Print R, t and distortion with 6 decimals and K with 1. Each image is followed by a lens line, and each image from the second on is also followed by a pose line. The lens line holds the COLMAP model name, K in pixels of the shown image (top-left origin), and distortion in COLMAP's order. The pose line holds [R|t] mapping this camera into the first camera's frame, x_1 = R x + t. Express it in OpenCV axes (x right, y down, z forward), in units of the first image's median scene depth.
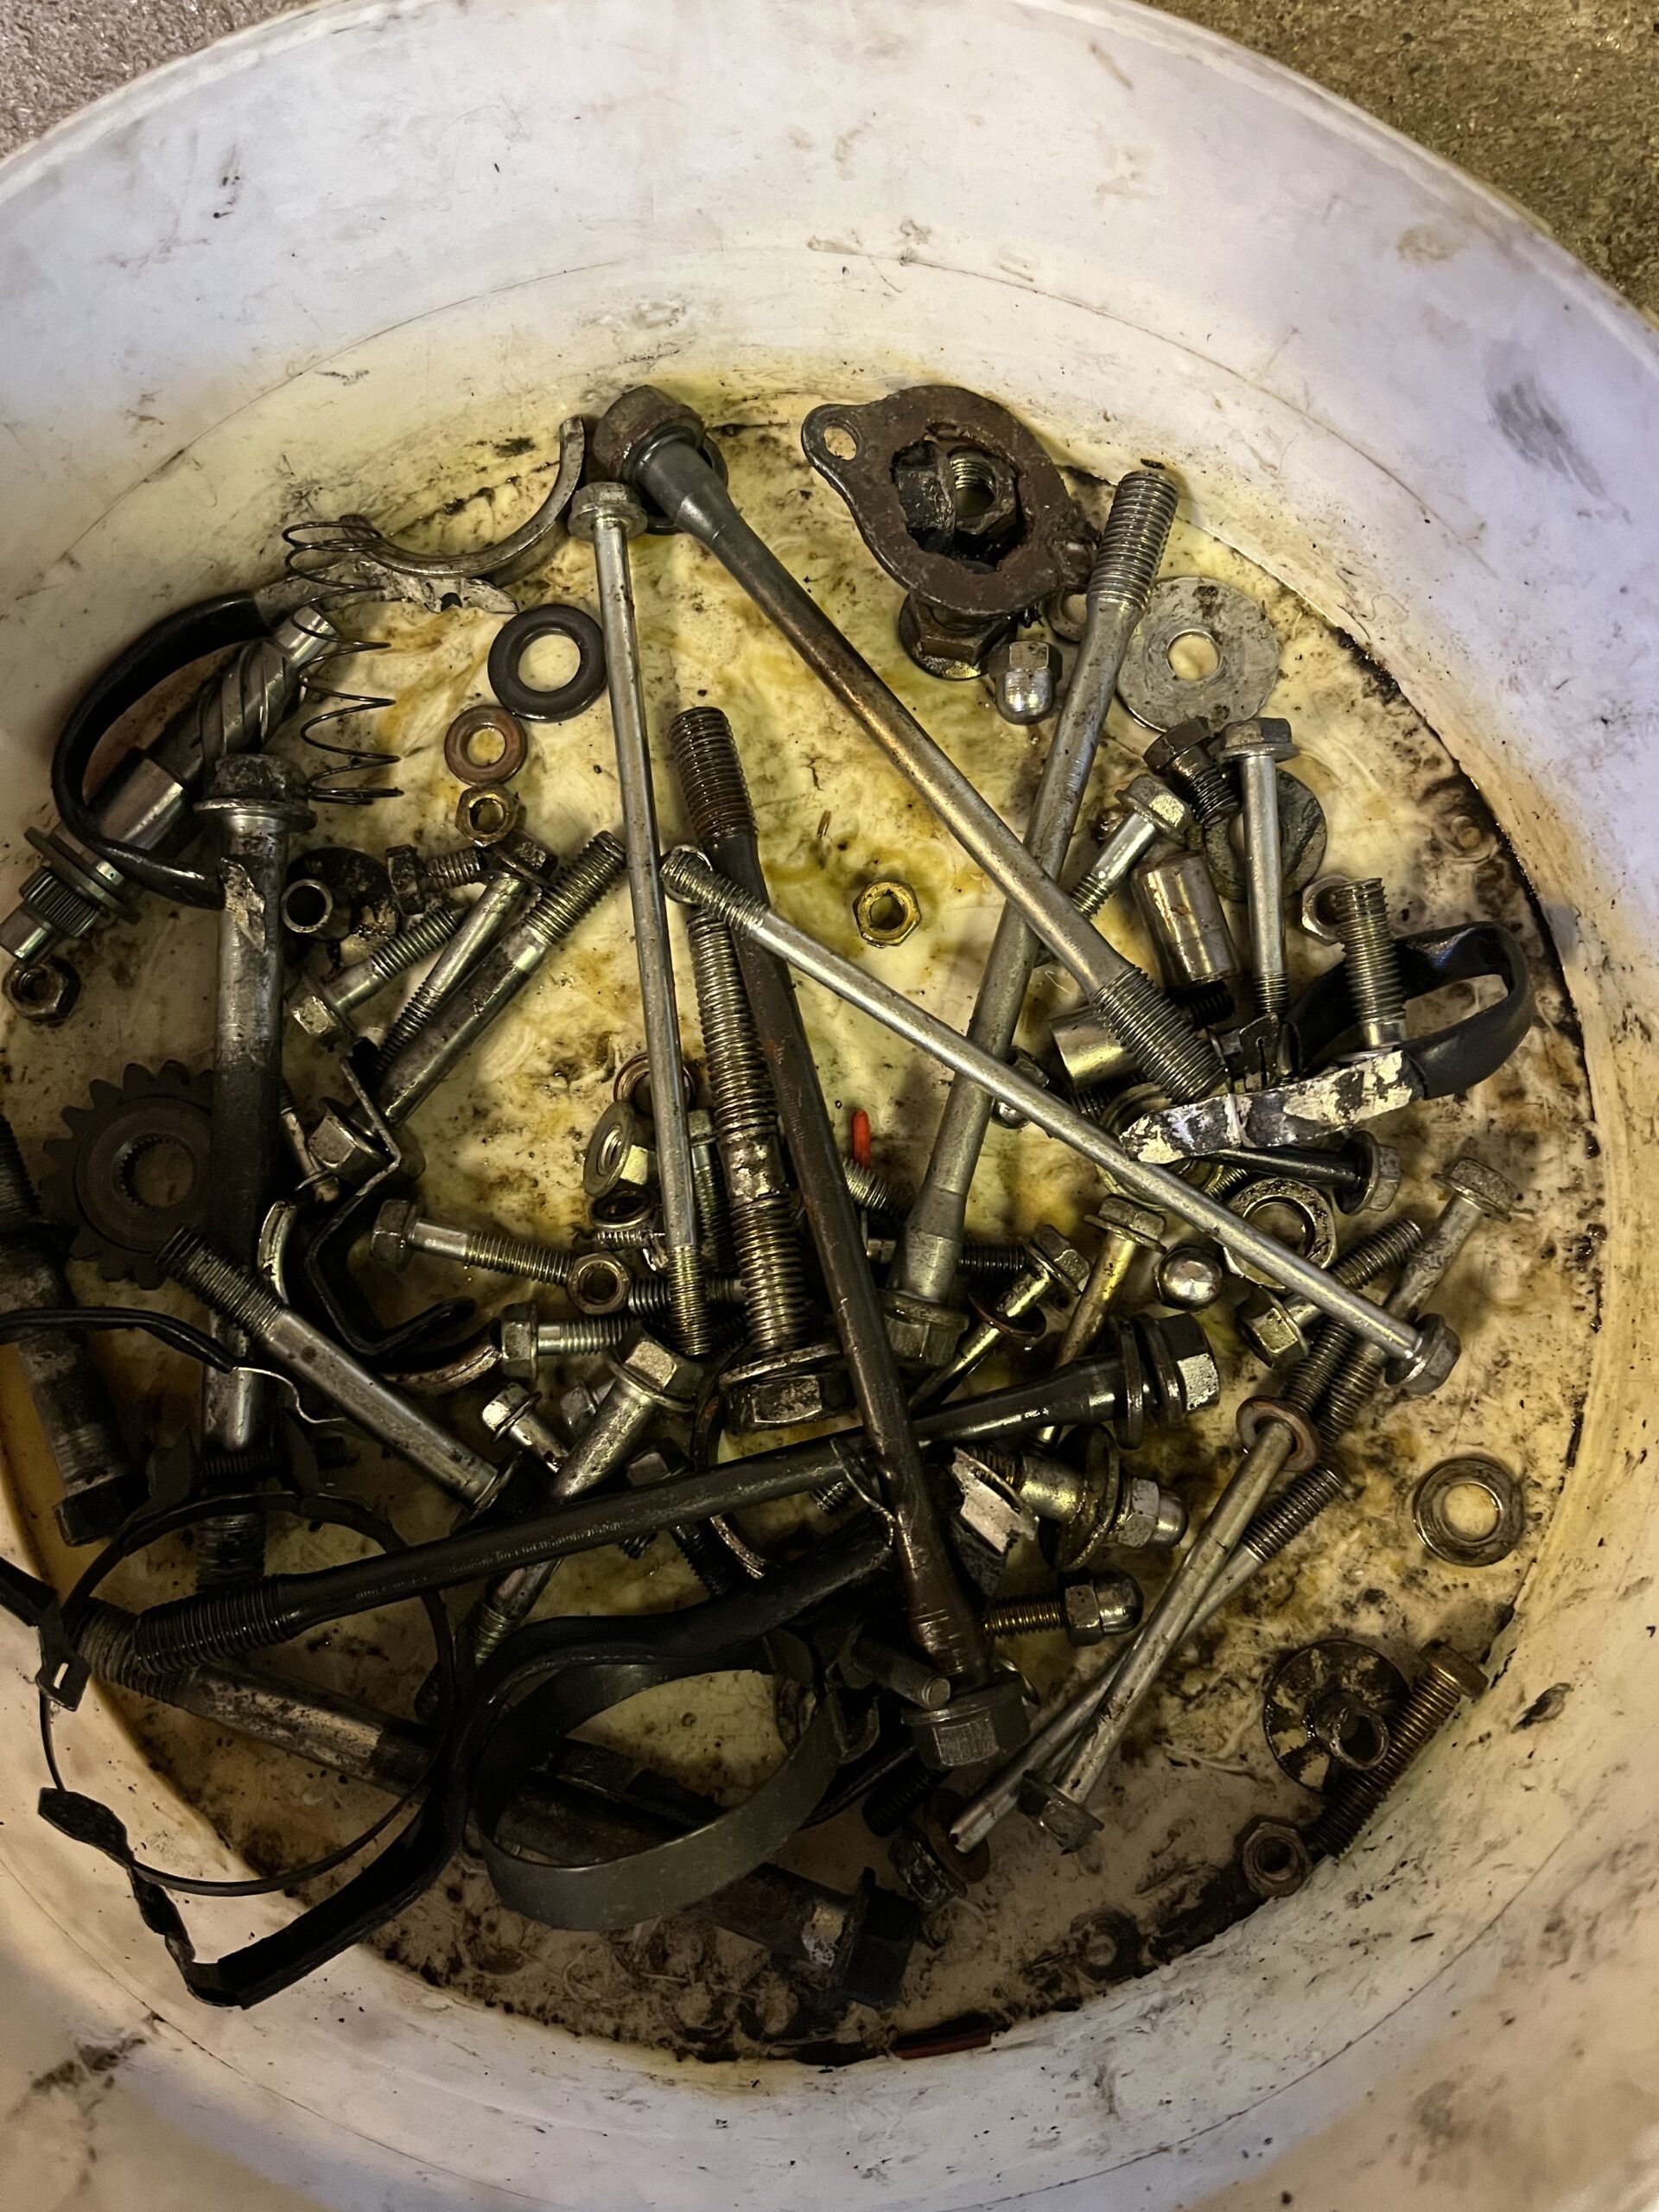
lens RADIAL K [[1749.7, 0, 829.5], [0, 1749.7, 1106.0], [0, 0, 1]] dist [0.003245, -0.000075]
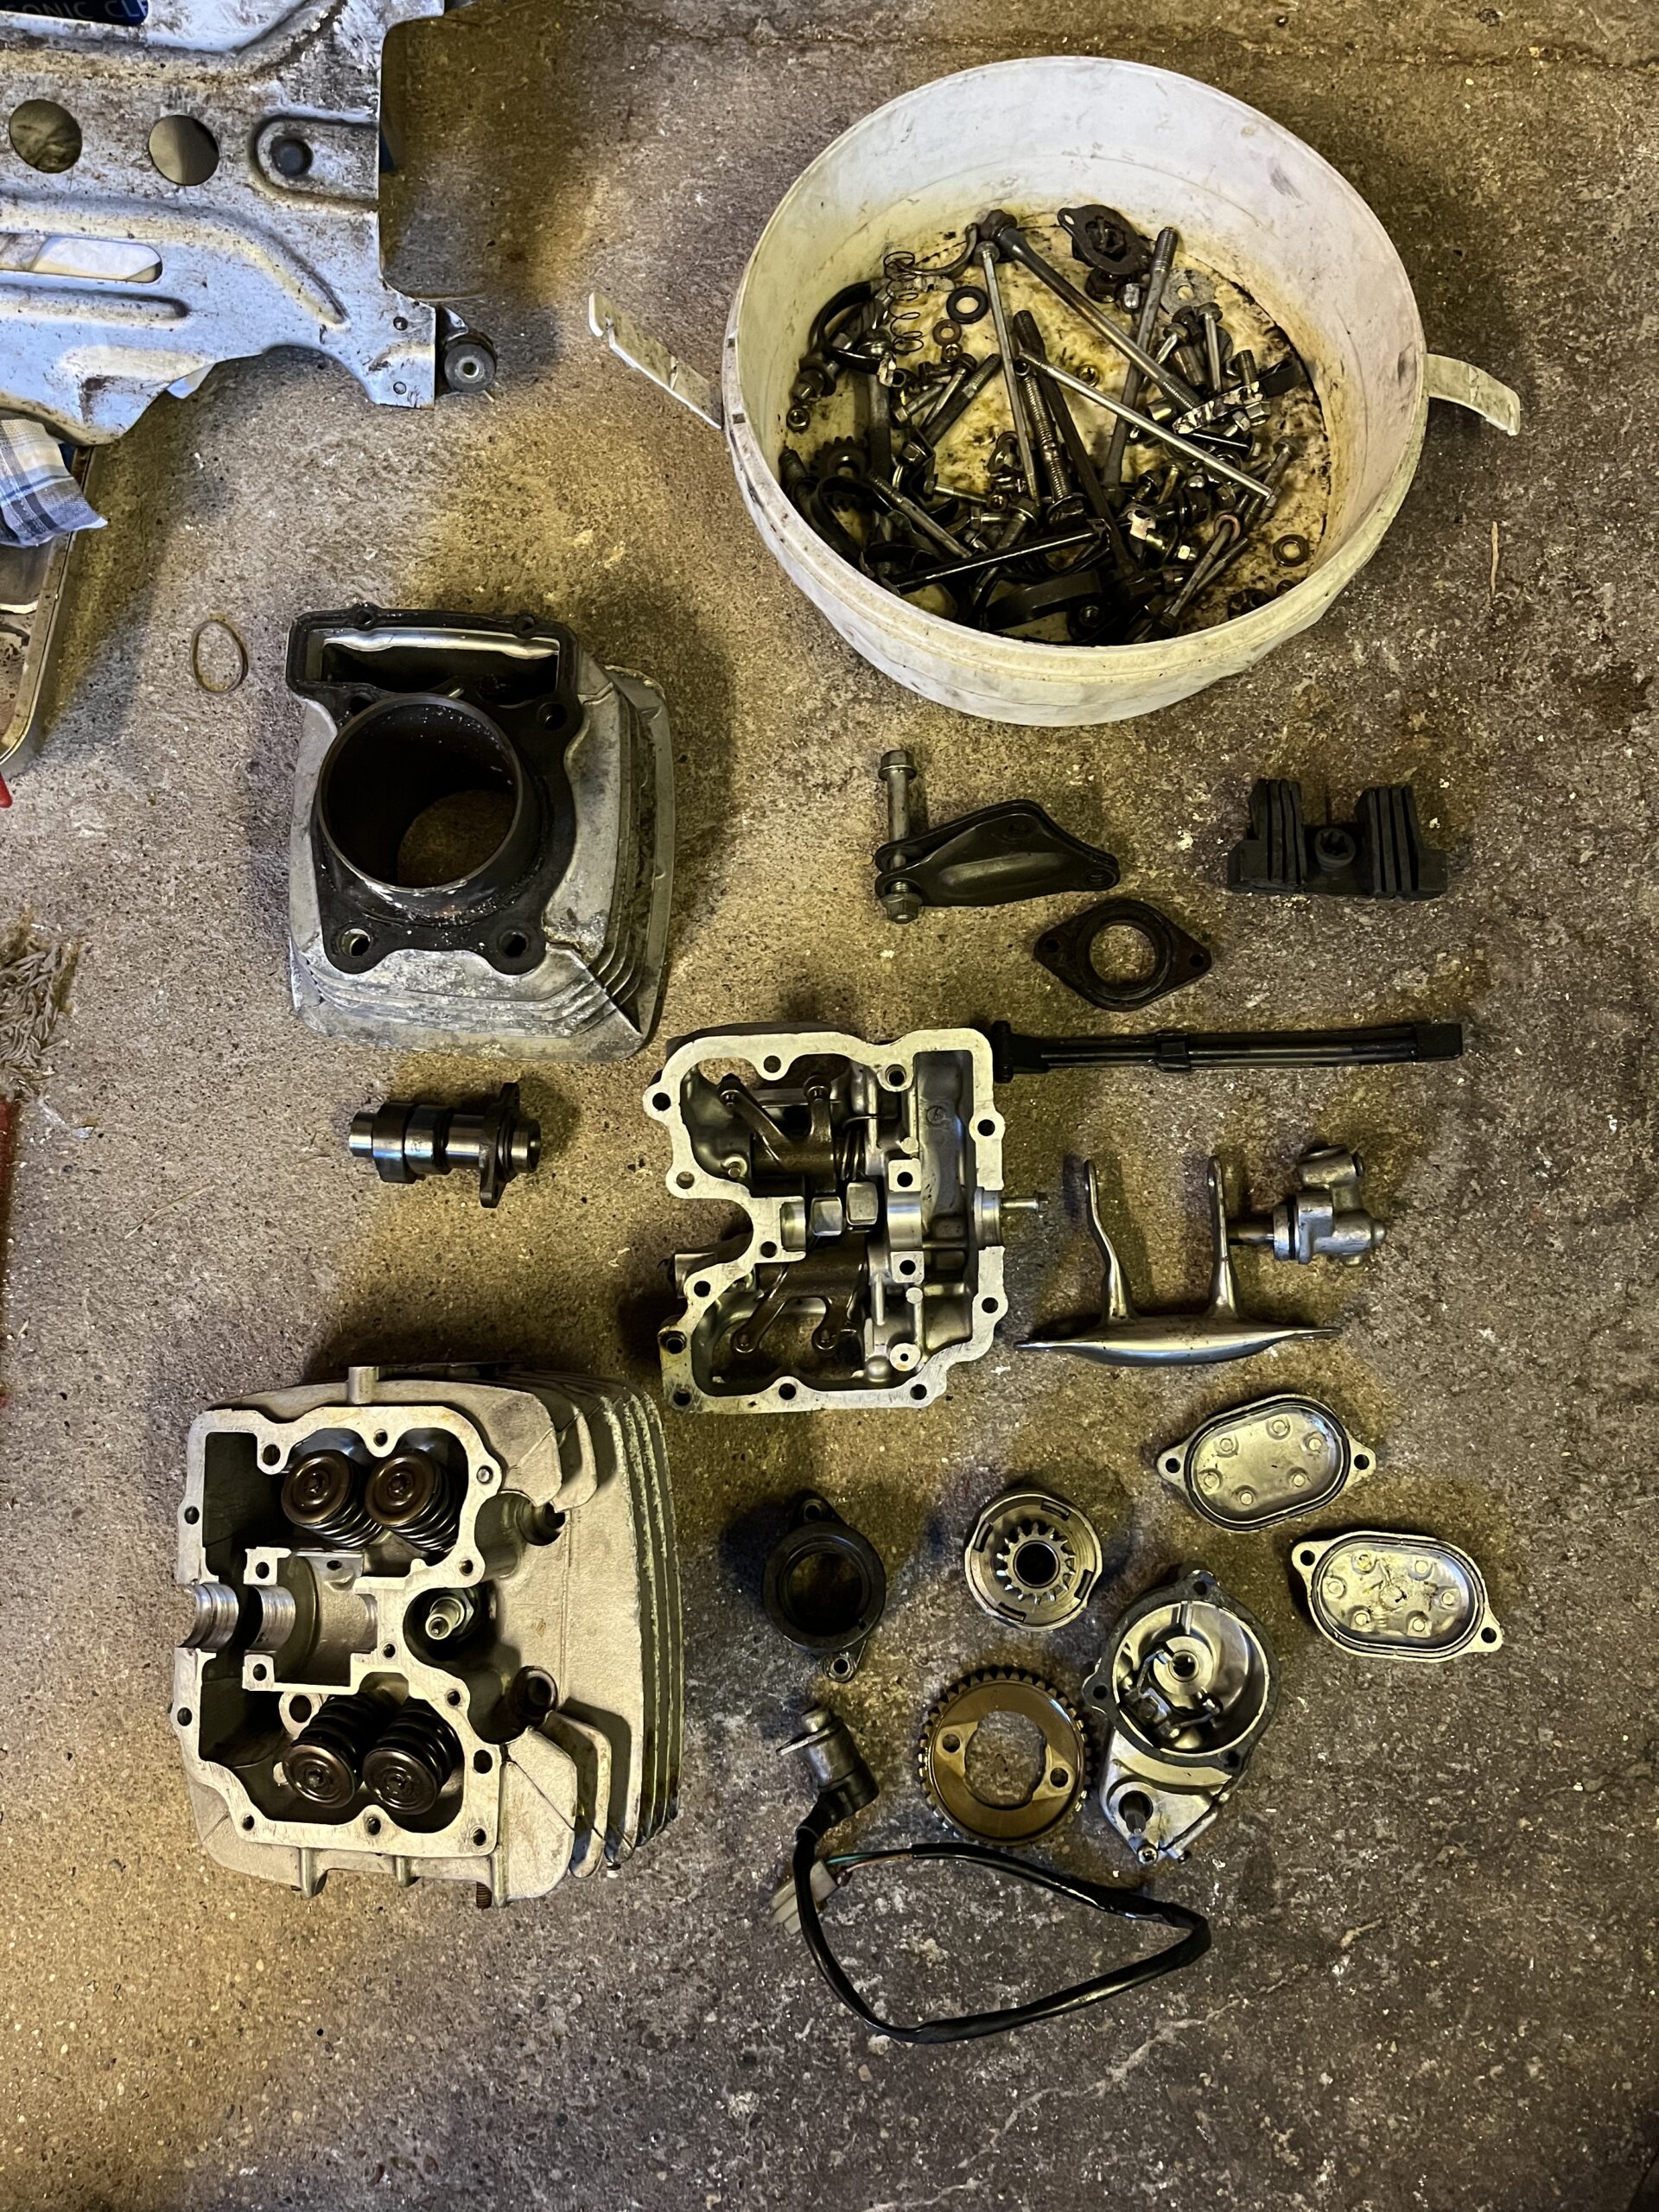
lens RADIAL K [[1659.1, 0, 829.5], [0, 1659.1, 1106.0], [0, 0, 1]] dist [0.002697, 0.001663]
pose [[0.999099, -0.039553, 0.015410, -0.499099], [0.040400, 0.997427, -0.059213, 1.275511], [-0.013028, 0.059783, 0.998126, -1.742099]]
